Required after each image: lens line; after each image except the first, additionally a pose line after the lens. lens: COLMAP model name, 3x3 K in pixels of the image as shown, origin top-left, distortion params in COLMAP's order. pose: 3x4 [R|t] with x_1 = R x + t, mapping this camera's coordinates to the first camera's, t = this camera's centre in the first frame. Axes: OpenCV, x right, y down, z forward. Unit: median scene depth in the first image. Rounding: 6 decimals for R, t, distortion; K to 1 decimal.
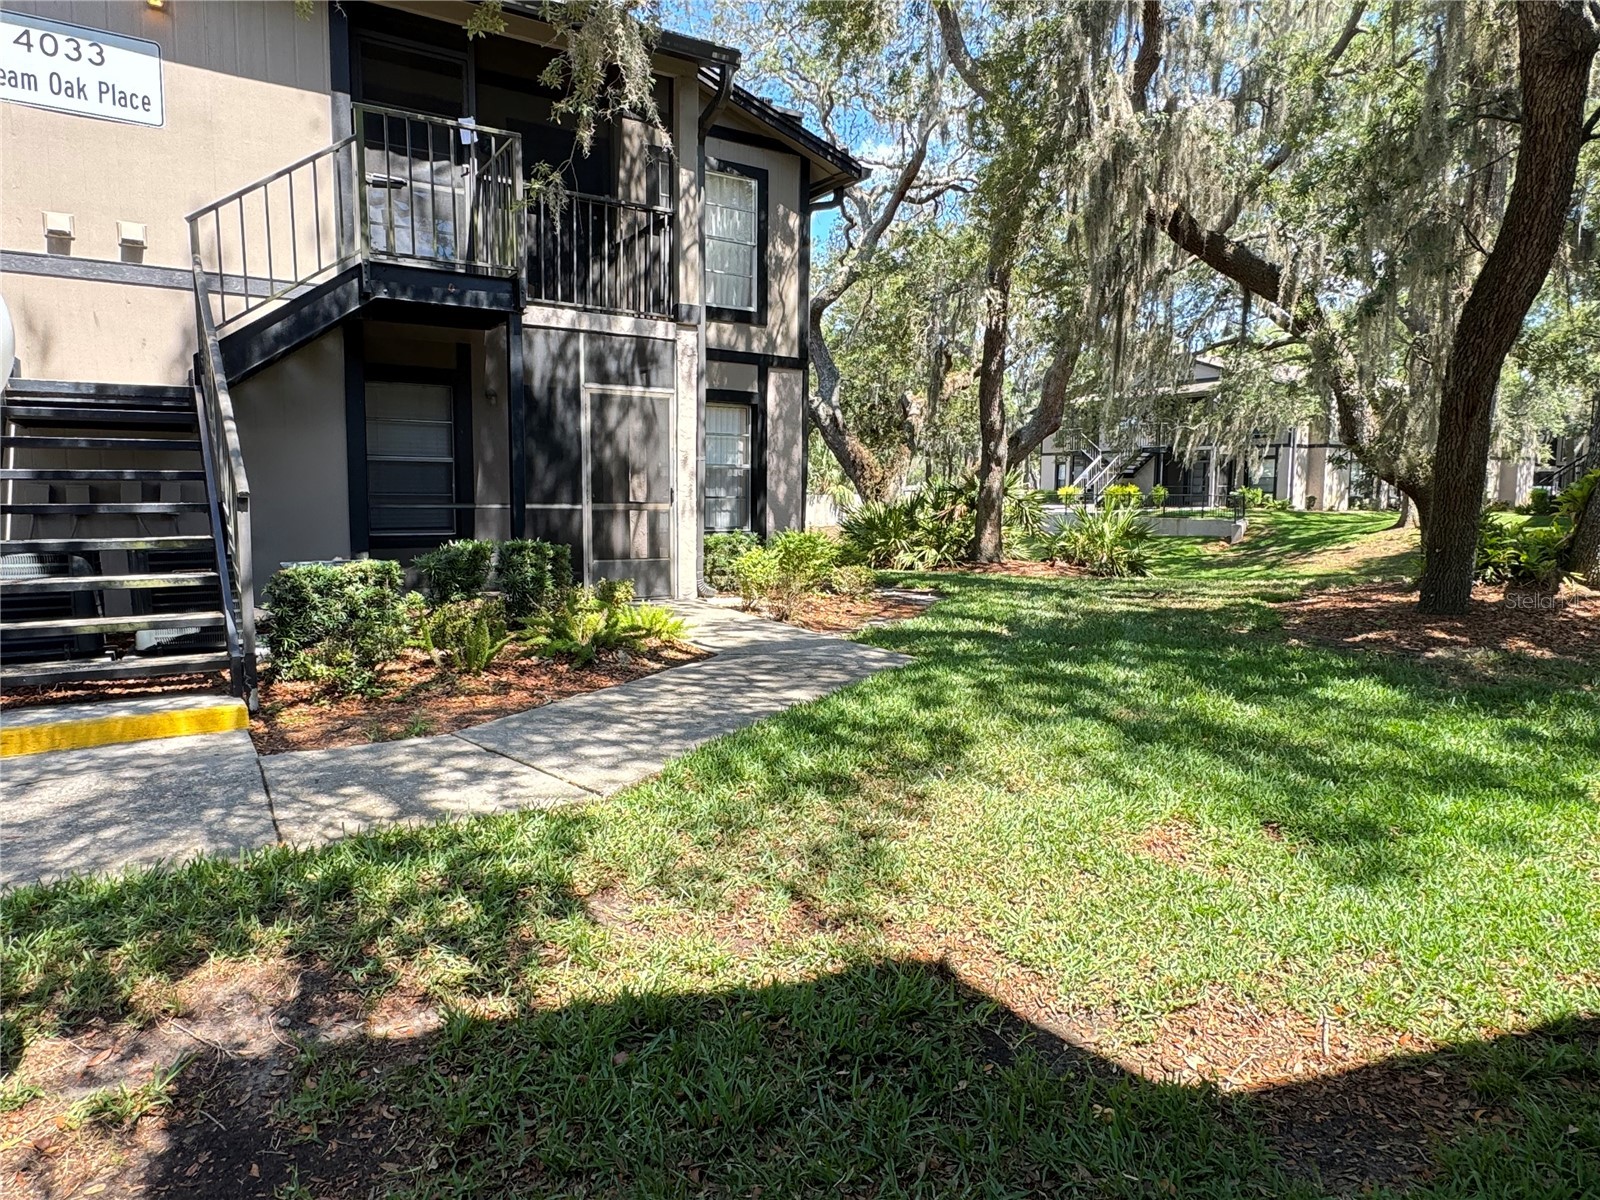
lens RADIAL K [[1004.4, 0, 800.0], [0, 1004.4, 600.0], [0, 0, 1]] dist [0.002269, -0.002118]
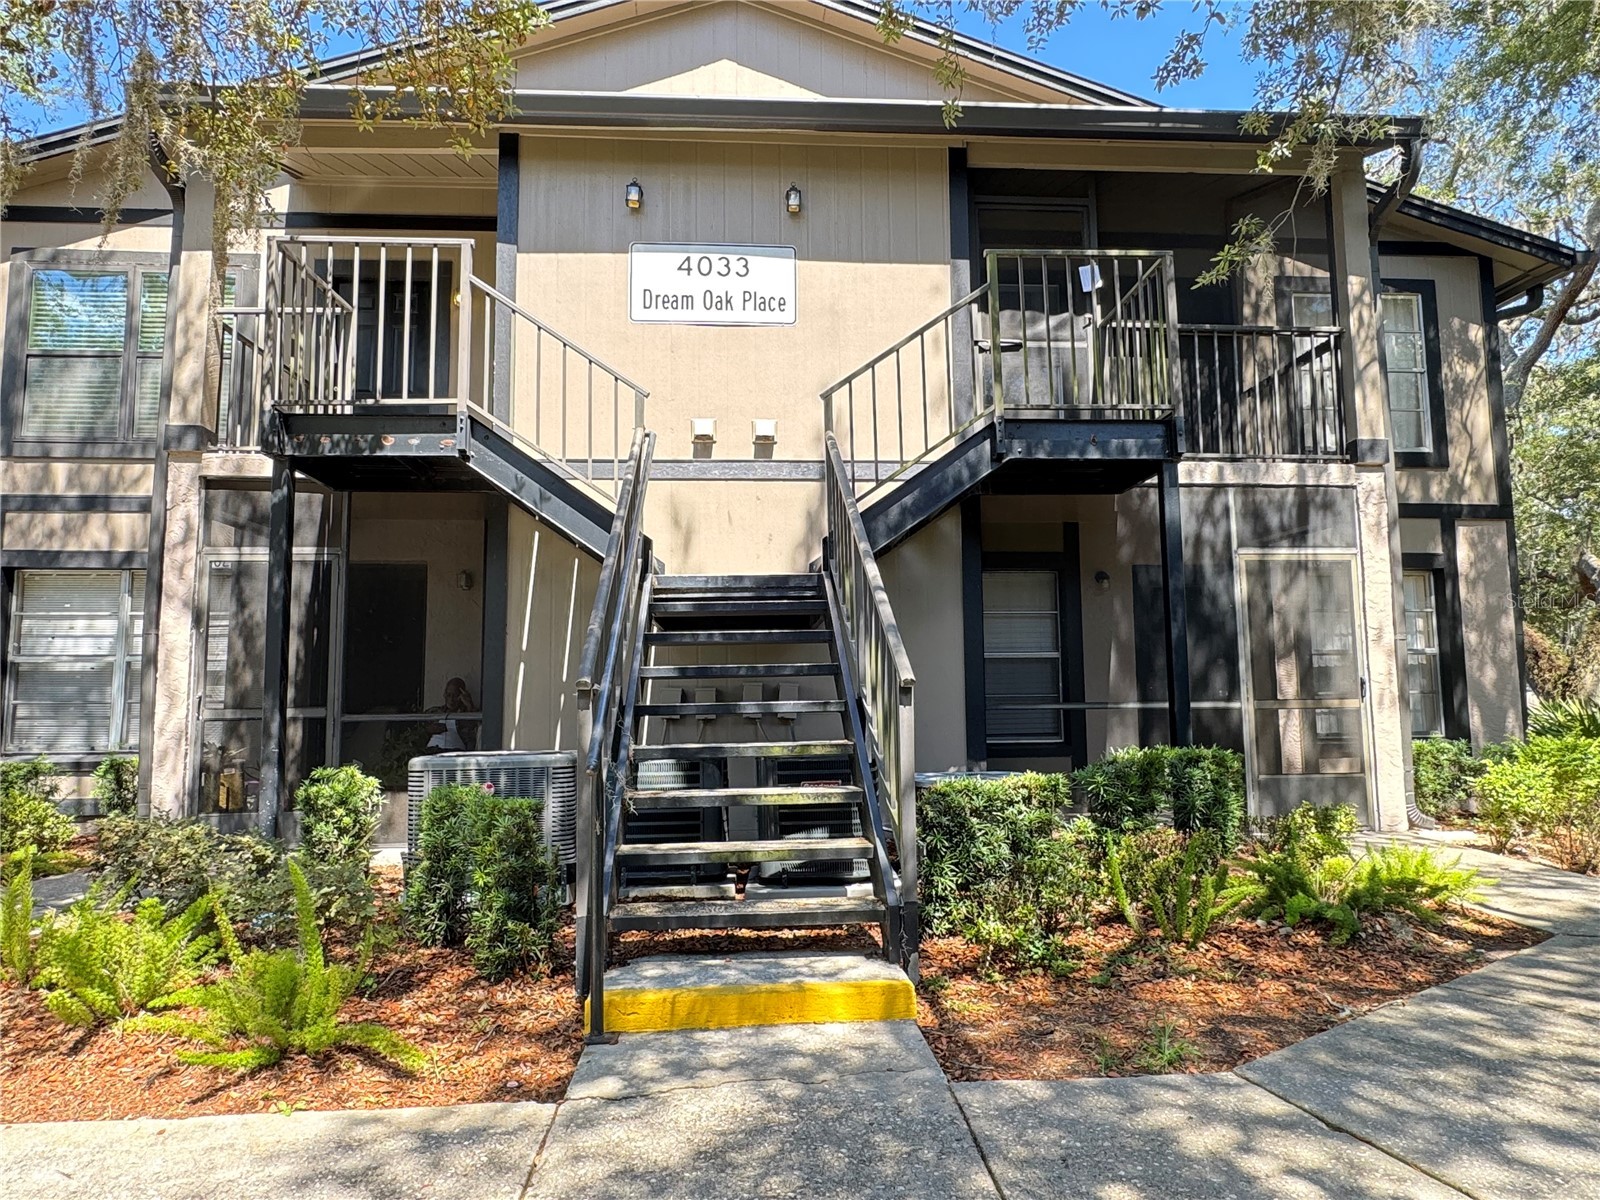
lens RADIAL K [[1004.4, 0, 800.0], [0, 1004.4, 600.0], [0, 0, 1]] dist [0.002269, -0.002118]
pose [[0.877033, -0.069531, -0.475373, -0.171740], [-0.030900, 0.979259, -0.200241, -0.008276], [0.479436, 0.190307, 0.856694, 0.199920]]
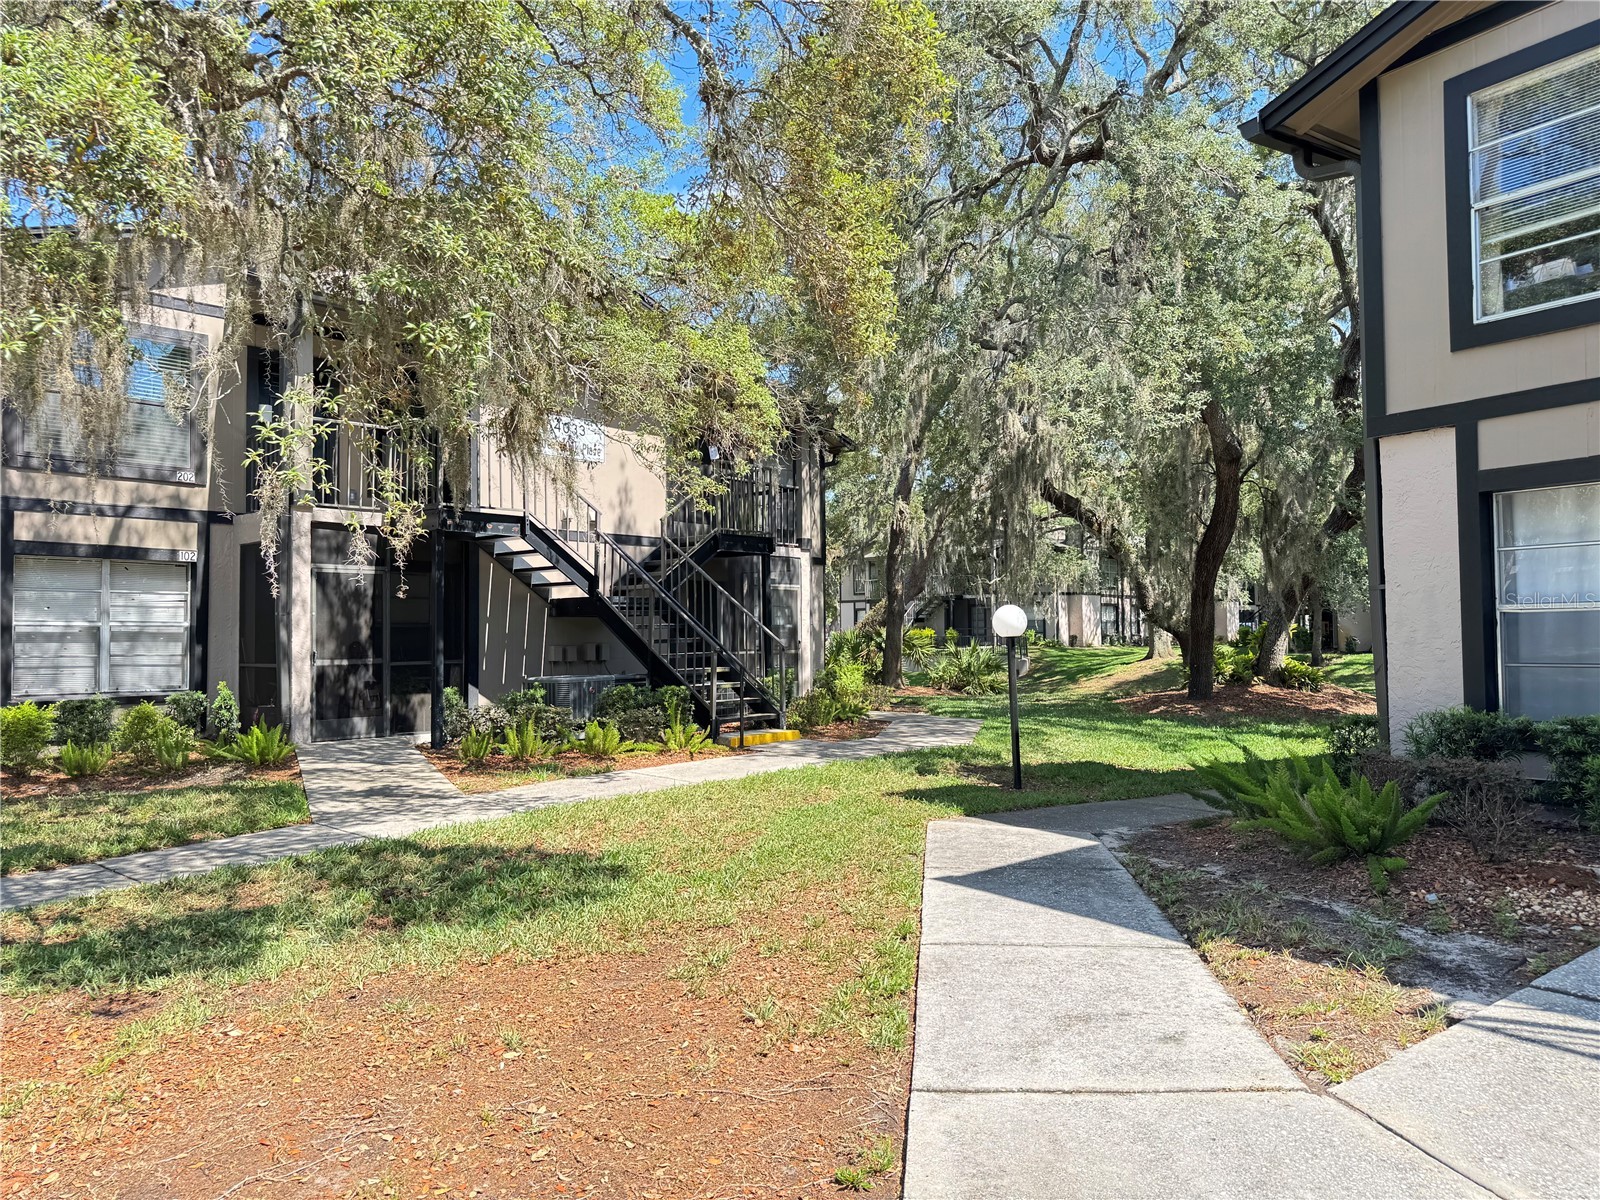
lens RADIAL K [[1138.7, 0, 800.0], [0, 1138.7, 600.0], [0, 0, 1]] dist [0.195436, -0.340287]
pose [[0.964908, -0.012791, 0.262275, -0.810708], [0.049244, 0.989906, -0.132892, 0.102274], [-0.257928, 0.141144, 0.955799, -1.129760]]
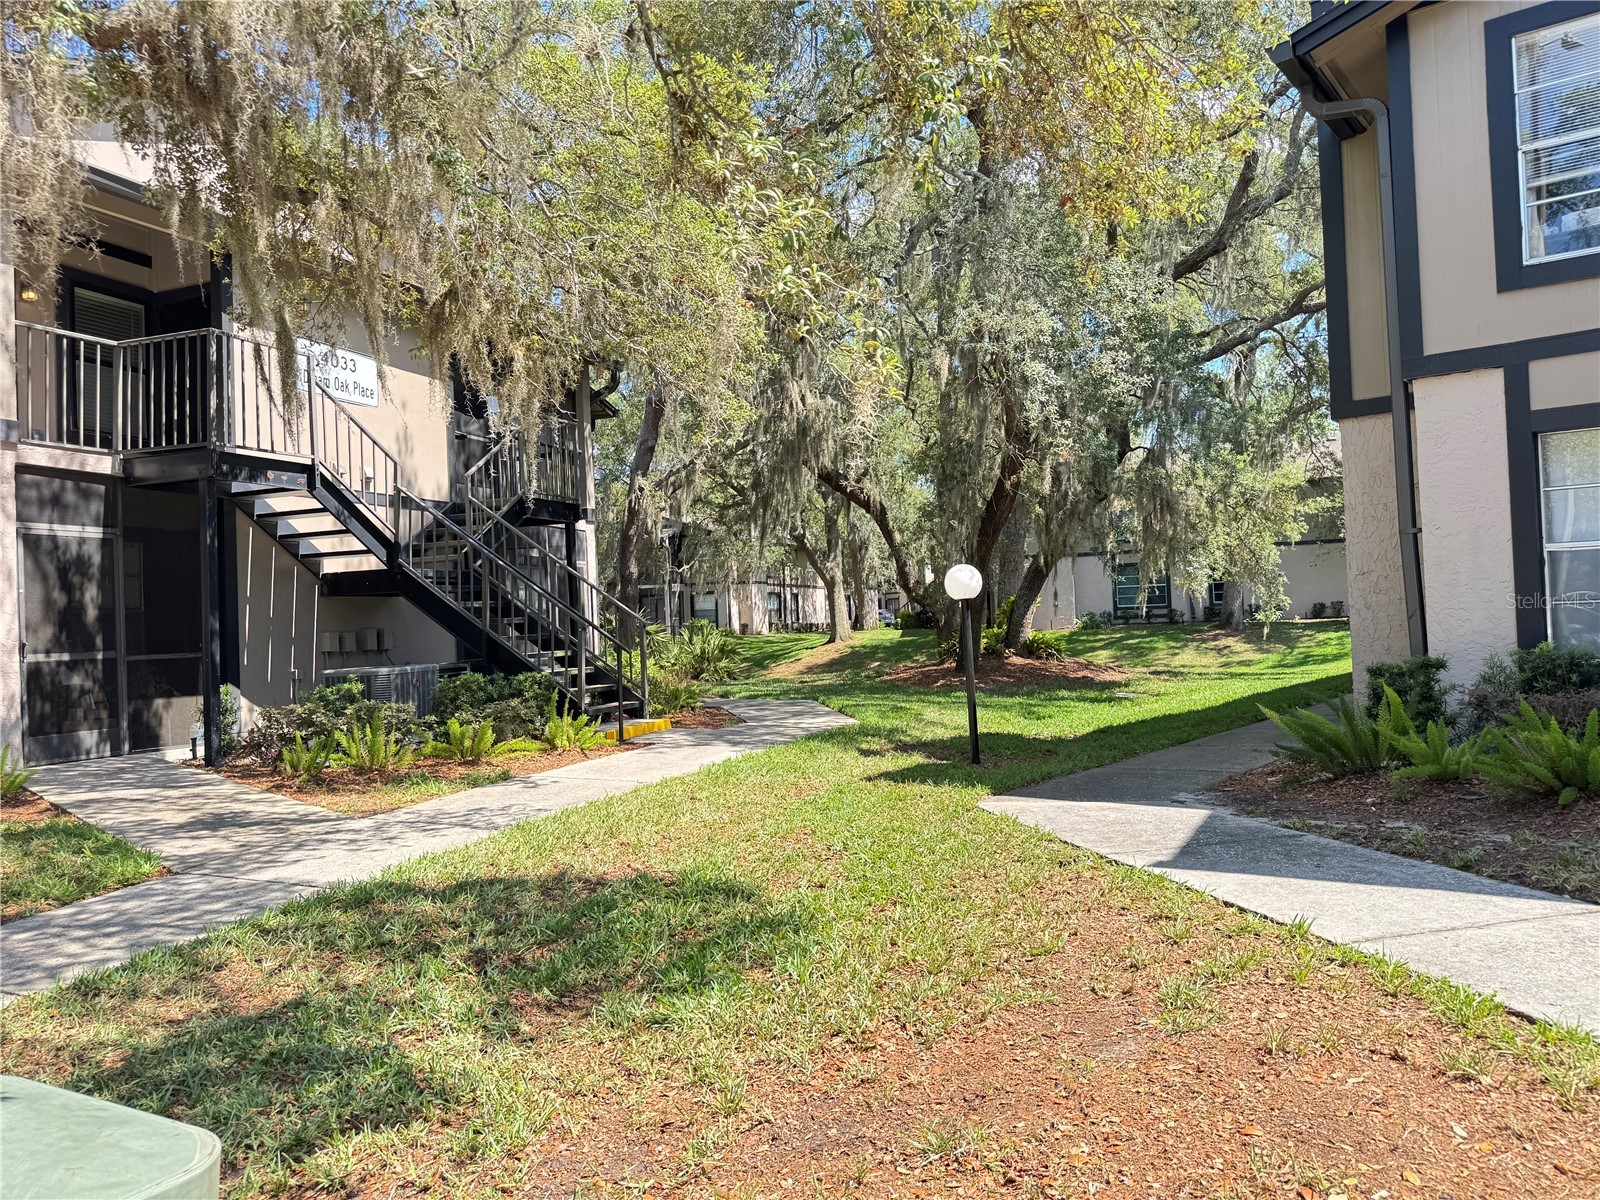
lens RADIAL K [[1139.6, 0, 800.0], [0, 1139.6, 600.0], [0, 0, 1]] dist [0.137756, -0.201791]
pose [[0.822203, -0.028595, 0.568476, -1.079373], [0.106144, 0.988921, -0.103774, 0.087241], [-0.559210, 0.145664, 0.816129, -0.784263]]
